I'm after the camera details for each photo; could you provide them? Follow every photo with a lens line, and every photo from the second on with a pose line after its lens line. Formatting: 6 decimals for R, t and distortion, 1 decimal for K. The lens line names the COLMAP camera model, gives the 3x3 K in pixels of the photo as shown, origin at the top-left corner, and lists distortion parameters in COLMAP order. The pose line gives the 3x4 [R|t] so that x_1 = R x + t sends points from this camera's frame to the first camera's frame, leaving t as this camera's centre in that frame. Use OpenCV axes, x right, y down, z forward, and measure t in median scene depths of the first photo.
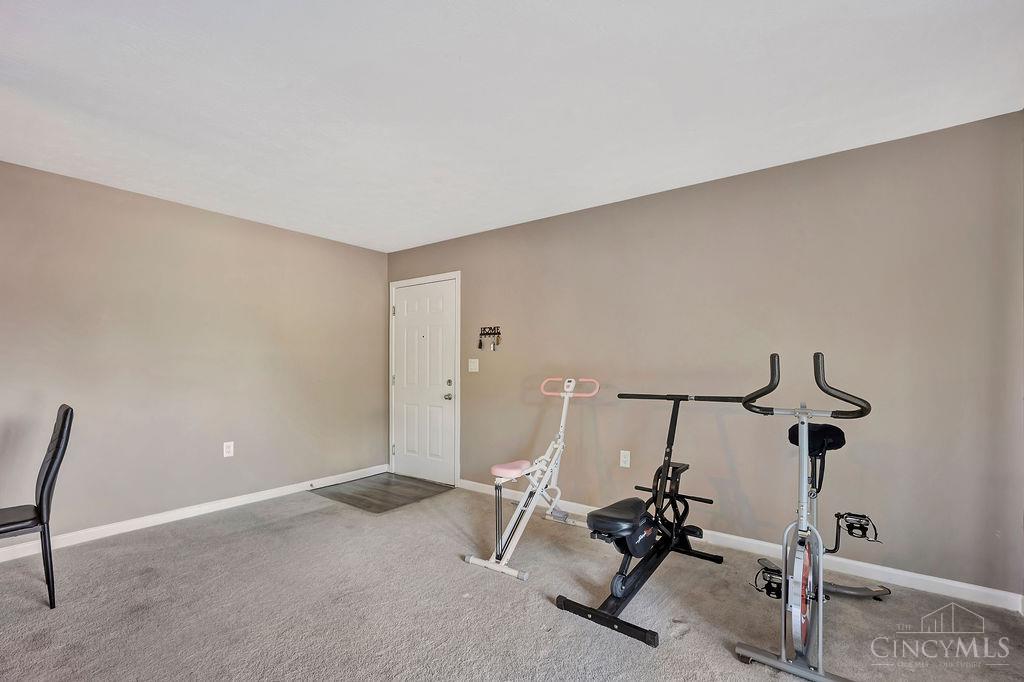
lens RADIAL K [[451.1, 0, 514.3], [0, 451.1, 363.9], [0, 0, 1]] dist [-0.000625, 0.000034]
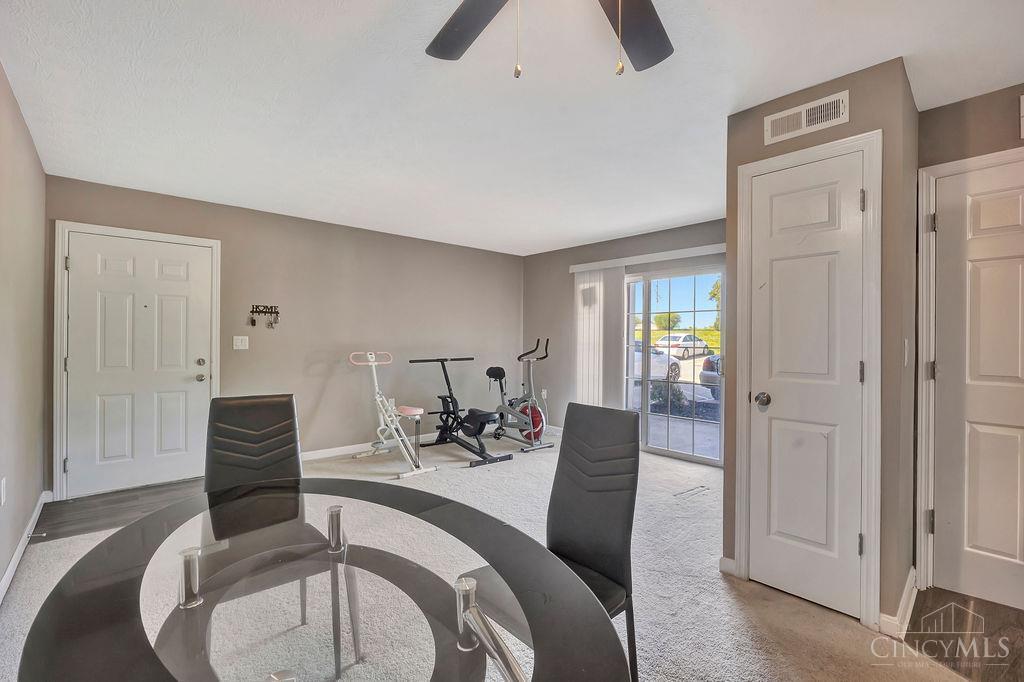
lens RADIAL K [[457.2, 0, 512.0], [0, 457.2, 341.0], [0, 0, 1]] dist [-0.002773, -0.000086]
pose [[0.214695, -0.000976, 0.976681, -0.950037], [-0.004998, 0.999985, 0.002098, -0.005603], [-0.976668, -0.005331, 0.214687, 0.219572]]
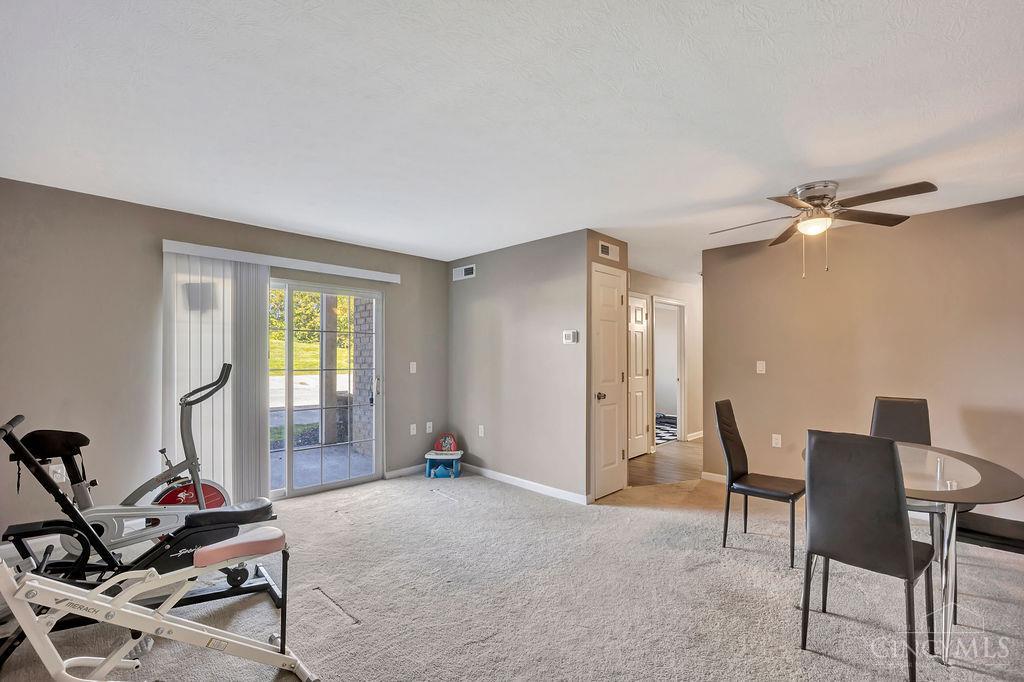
lens RADIAL K [[448.2, 0, 509.3], [0, 448.2, 357.6], [0, 0, 1]] dist [-0.009593, 0.000009]
pose [[-0.988250, -0.000942, 0.152844, -0.305118], [-0.001002, 0.999999, -0.000316, -0.018434], [-0.152844, -0.000466, -0.988250, 1.031525]]
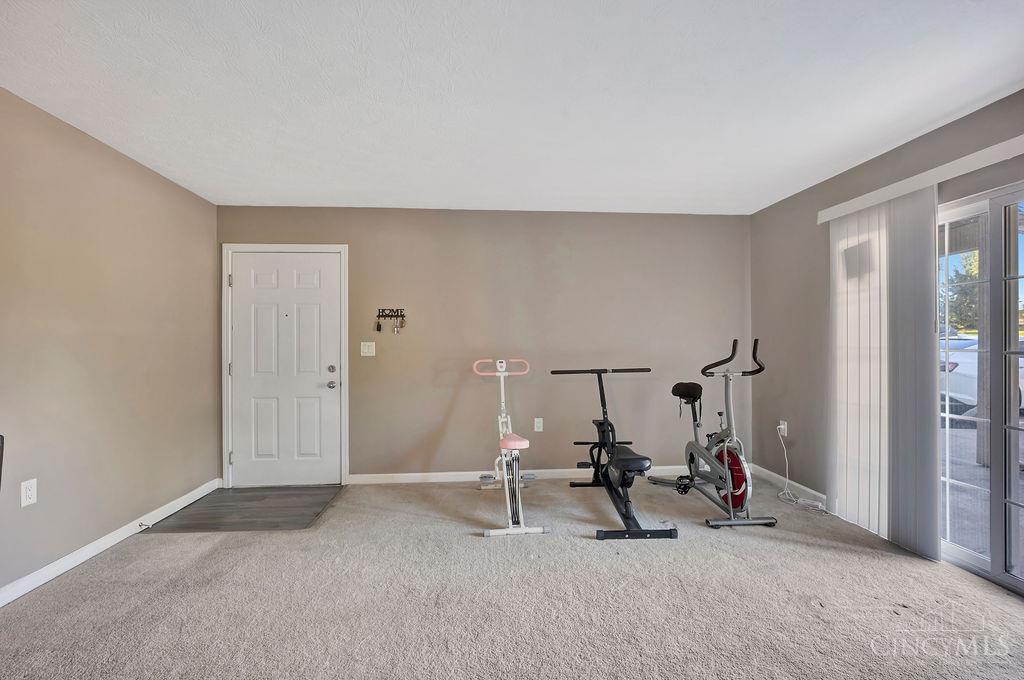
lens RADIAL K [[442.0, 0, 513.3], [0, 442.0, 345.3], [0, 0, 1]] dist [-0.007161, 0.000261]
pose [[0.754977, -0.004804, 0.655734, -0.471320], [0.006807, 0.999977, -0.000511, -0.002100], [-0.655716, 0.004849, 0.754992, 0.119066]]
